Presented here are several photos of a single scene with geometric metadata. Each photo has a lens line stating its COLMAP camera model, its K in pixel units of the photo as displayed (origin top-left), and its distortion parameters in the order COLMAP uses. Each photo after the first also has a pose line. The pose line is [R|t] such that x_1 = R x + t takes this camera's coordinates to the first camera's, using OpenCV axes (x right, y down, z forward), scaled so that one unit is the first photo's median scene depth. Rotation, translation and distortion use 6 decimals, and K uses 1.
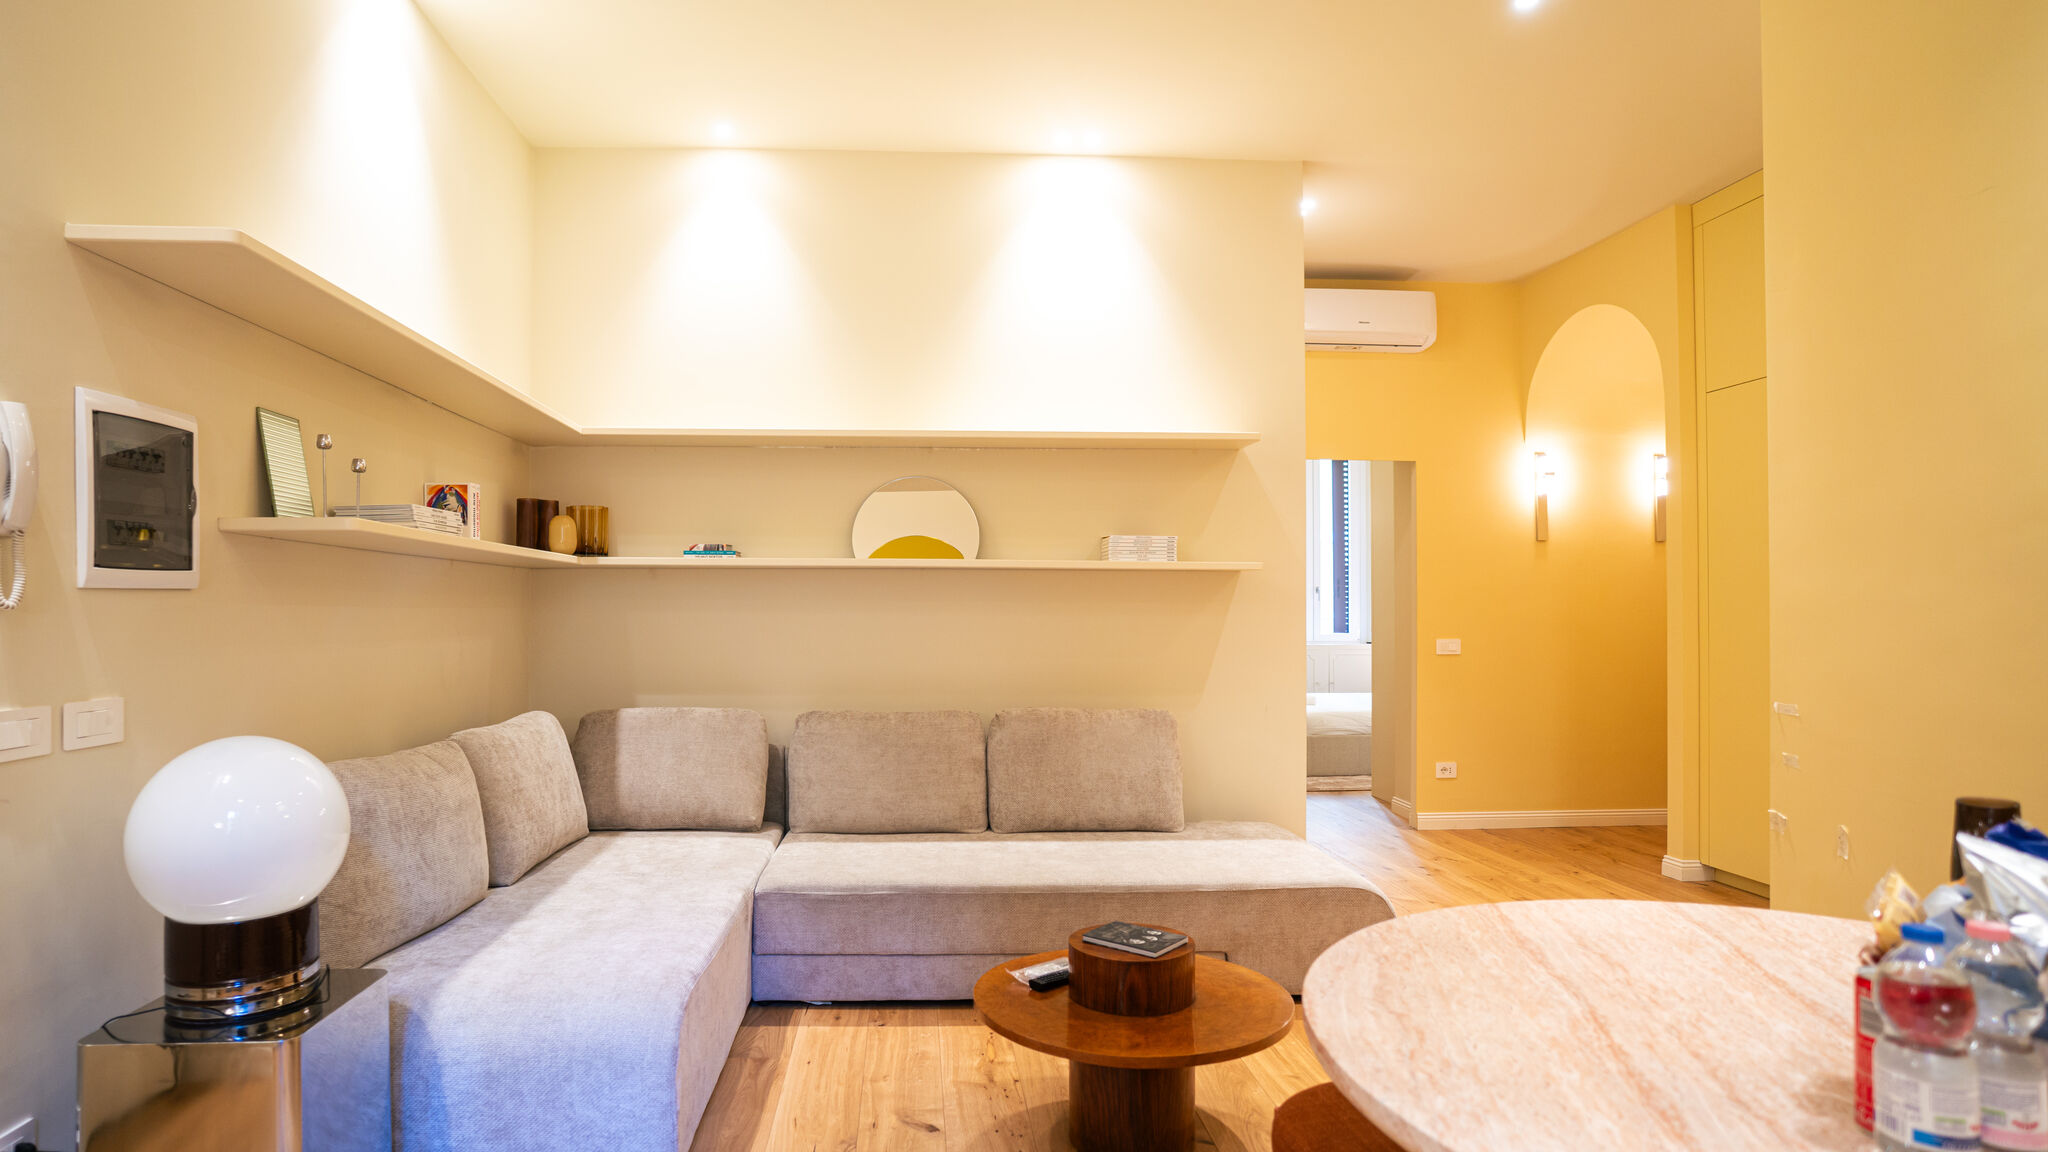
lens RADIAL K [[1091.5, 0, 885.8], [0, 1091.5, 587.4], [0, 0, 1]] dist [-0.086414, 0.050737]
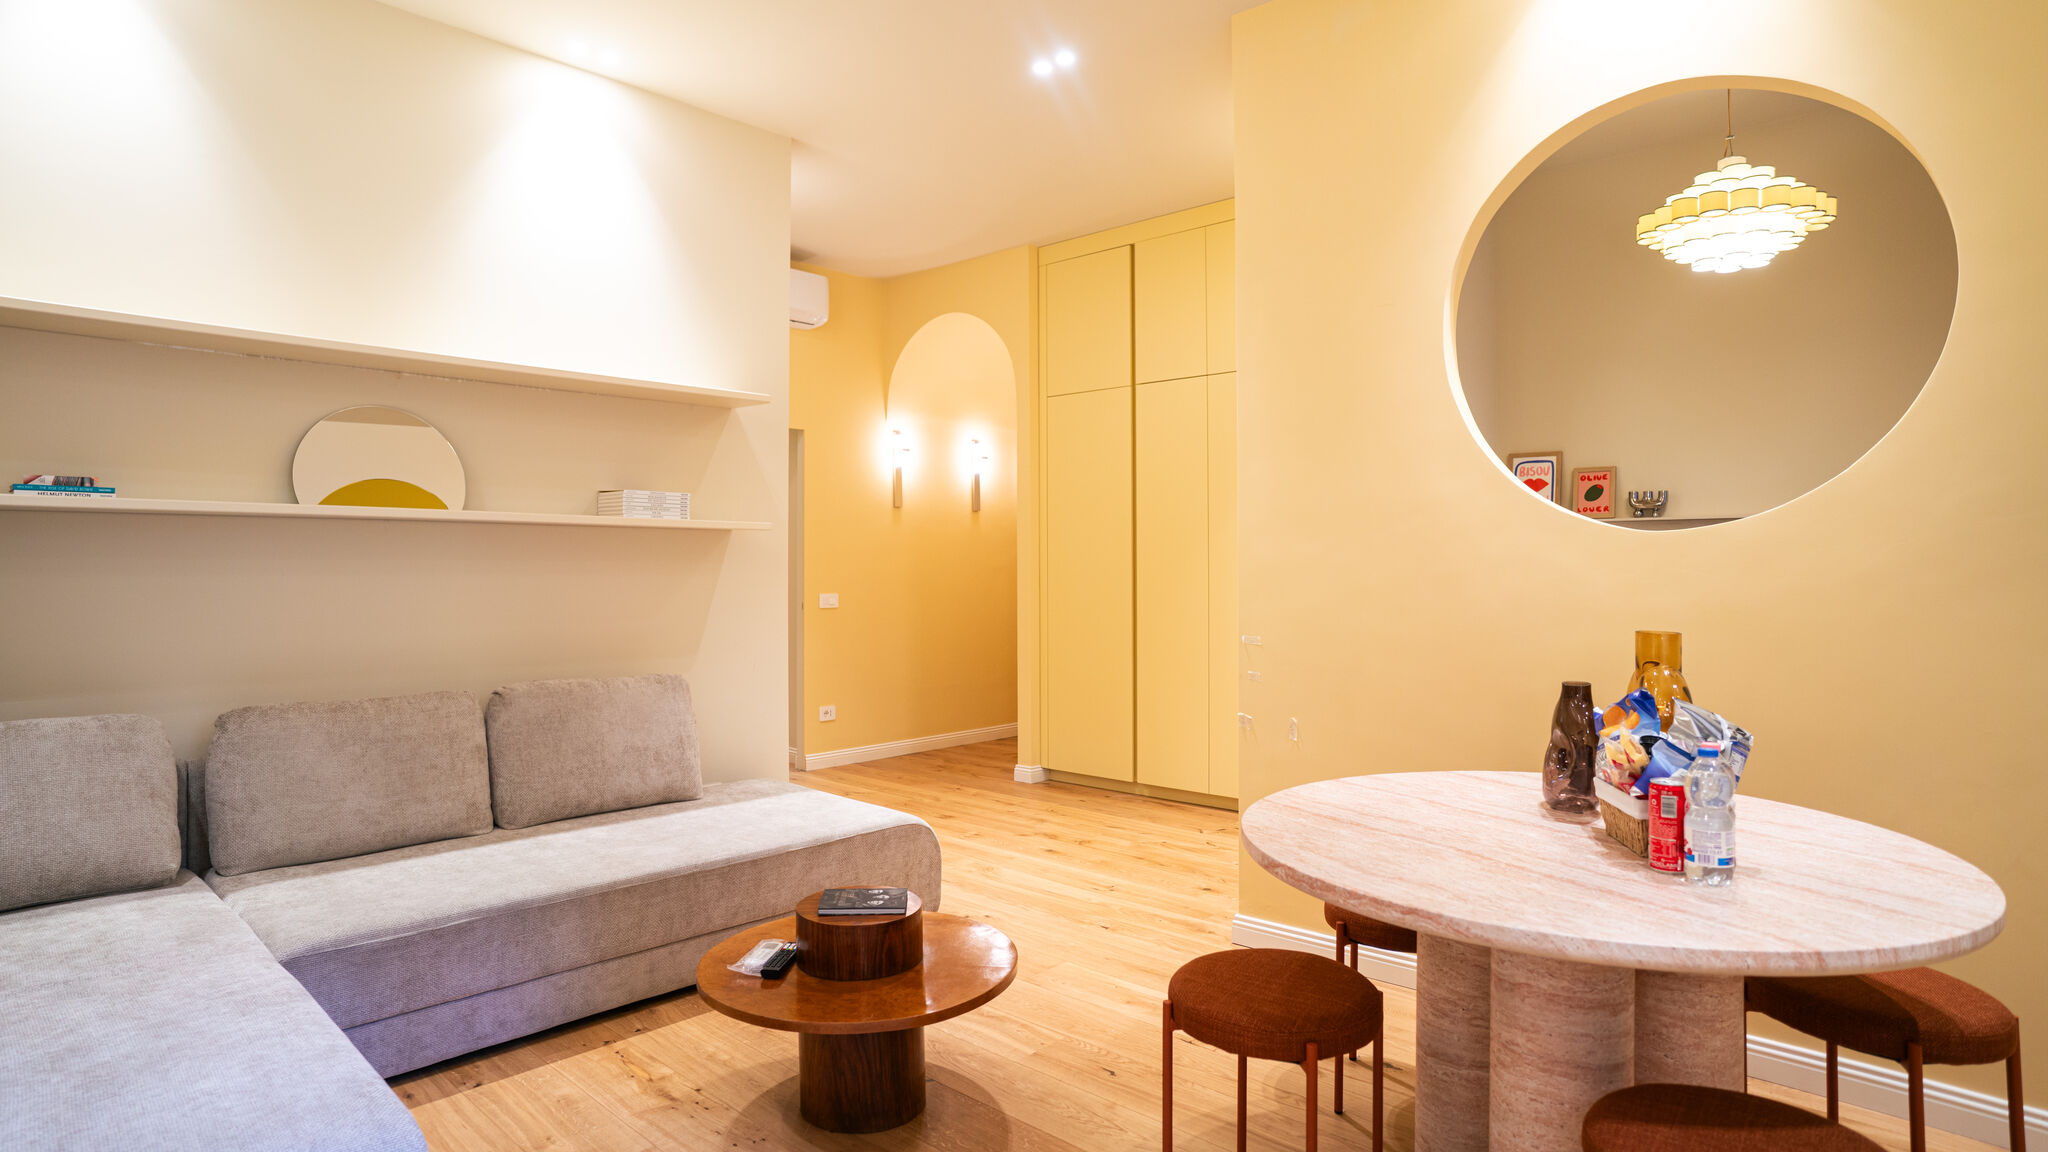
lens RADIAL K [[1105.6, 0, 1027.1], [0, 1105.6, 535.7], [0, 0, 1]] dist [-0.082976, 0.057637]
pose [[0.693808, 0.016358, 0.719974, -0.233509], [-0.012442, 0.999865, -0.010728, -0.002770], [-0.720052, -0.001515, 0.693918, 0.107908]]
